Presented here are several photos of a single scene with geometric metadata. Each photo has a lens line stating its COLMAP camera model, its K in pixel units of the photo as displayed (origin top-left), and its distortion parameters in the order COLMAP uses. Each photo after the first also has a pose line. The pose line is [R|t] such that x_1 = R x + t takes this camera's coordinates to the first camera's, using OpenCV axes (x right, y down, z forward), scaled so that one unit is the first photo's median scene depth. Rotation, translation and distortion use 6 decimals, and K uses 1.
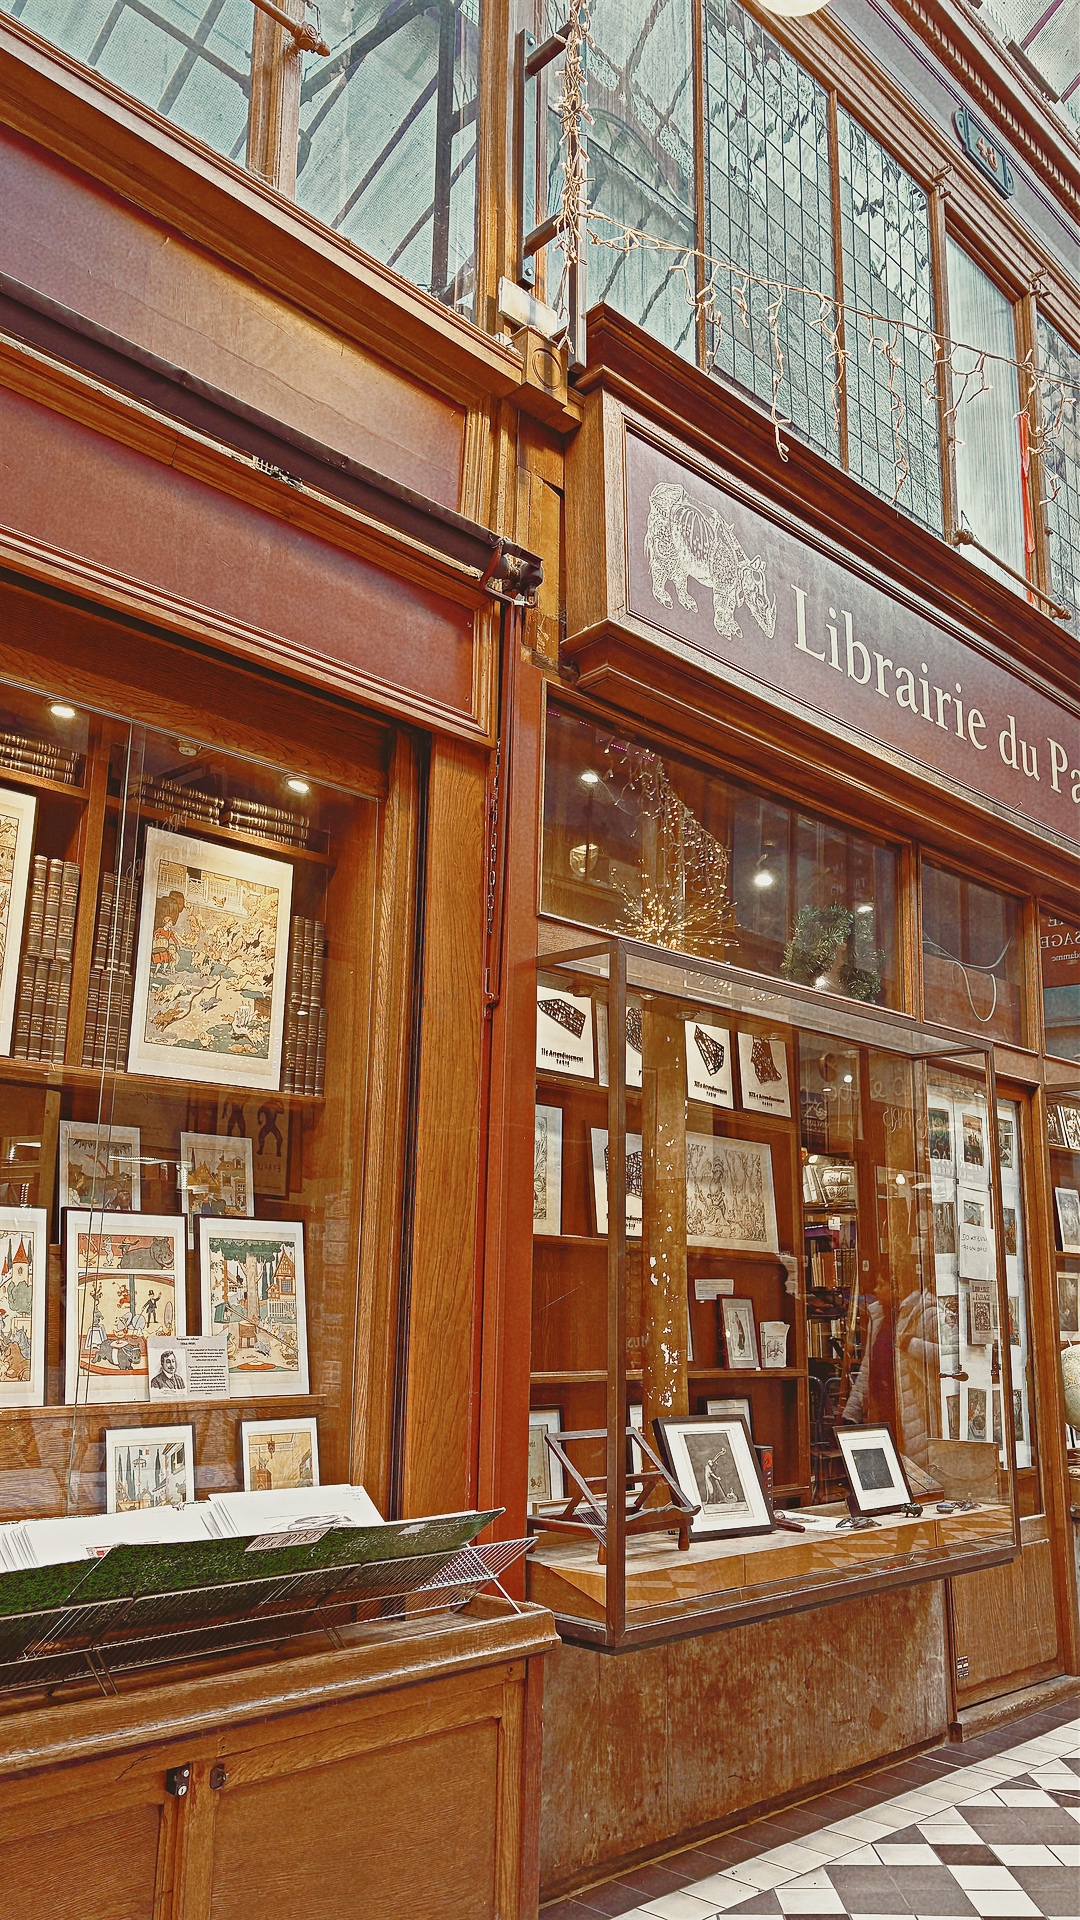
lens RADIAL K [[1438.9, 0, 556.6], [0, 1438.9, 973.6], [0, 0, 1]] dist [0.002096, 0.032687]
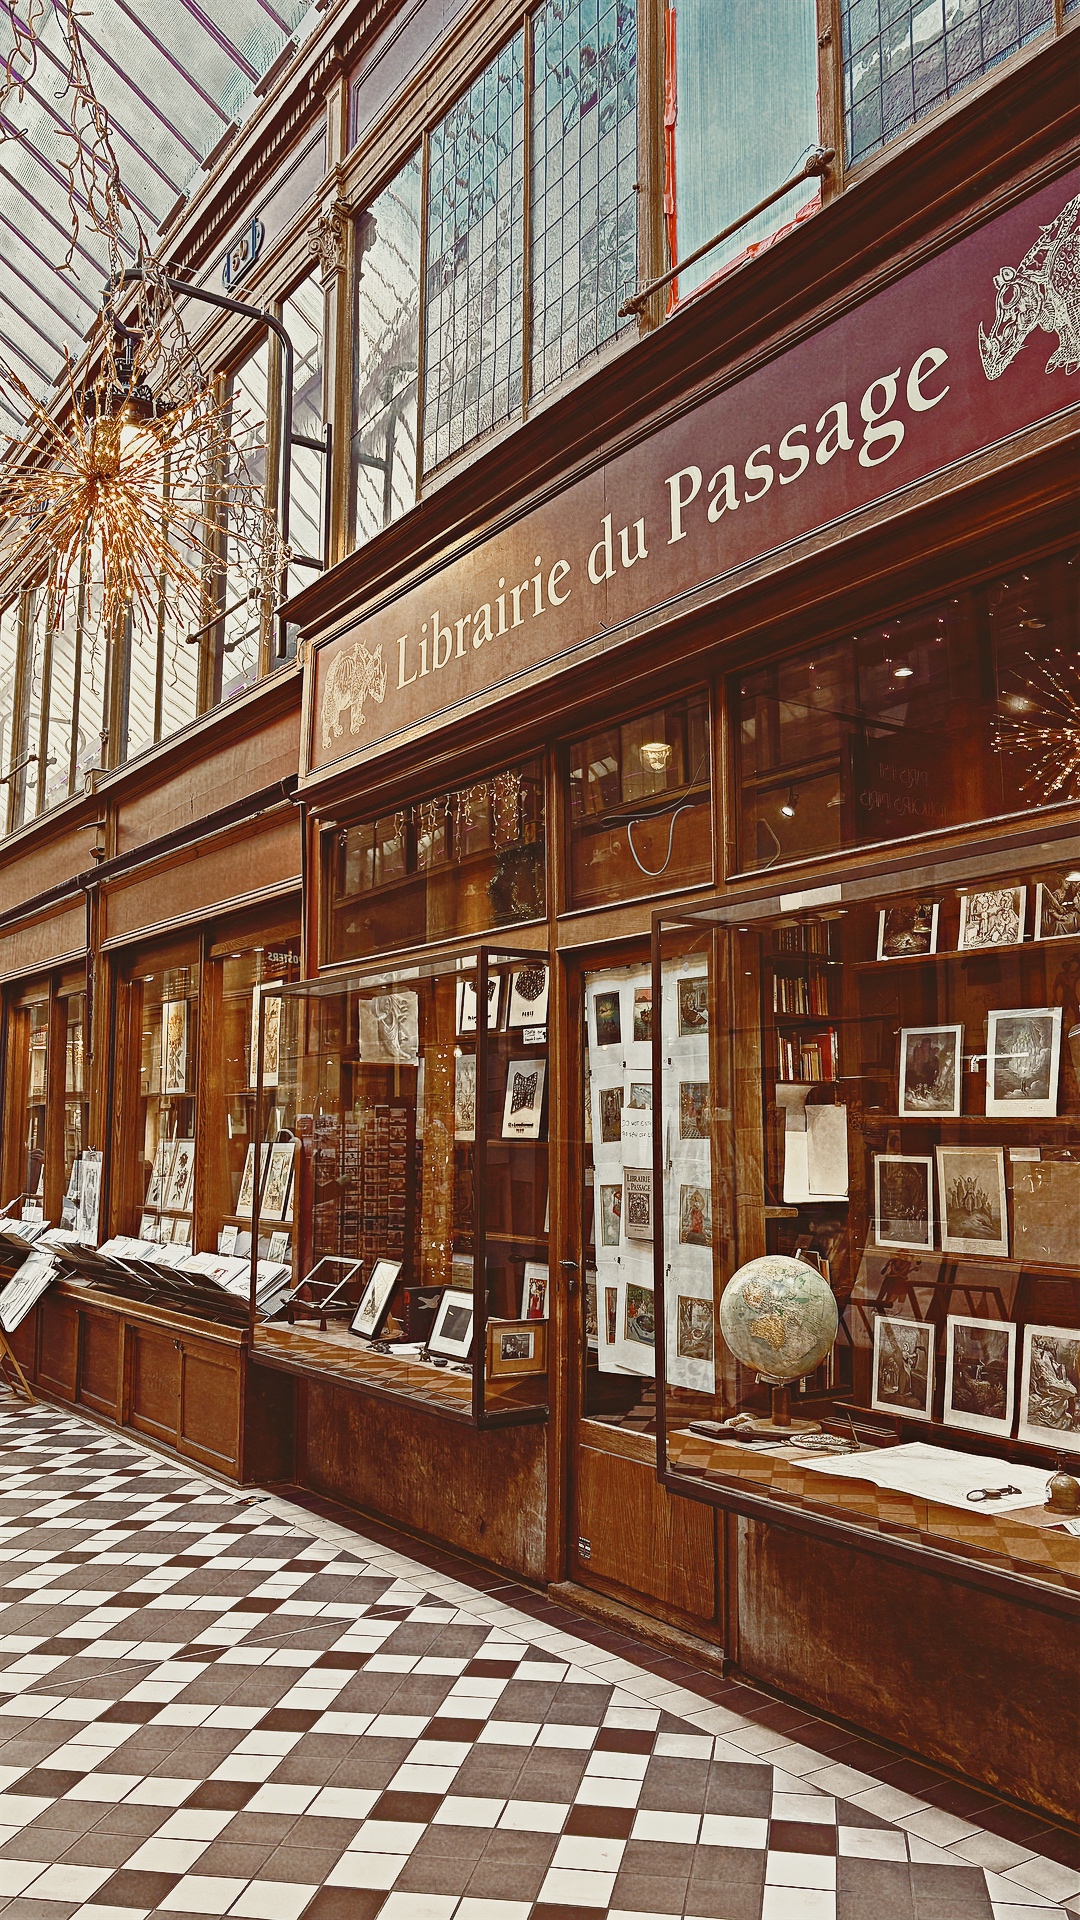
lens RADIAL K [[1418.3, 0, 553.0], [0, 1418.3, 962.4], [0, 0, 1]] dist [0.002994, -0.001165]
pose [[-0.174381, -0.141460, -0.974464, 1.602950], [0.214951, 0.960291, -0.177868, 0.316523], [0.960930, -0.240479, -0.137050, 1.483953]]
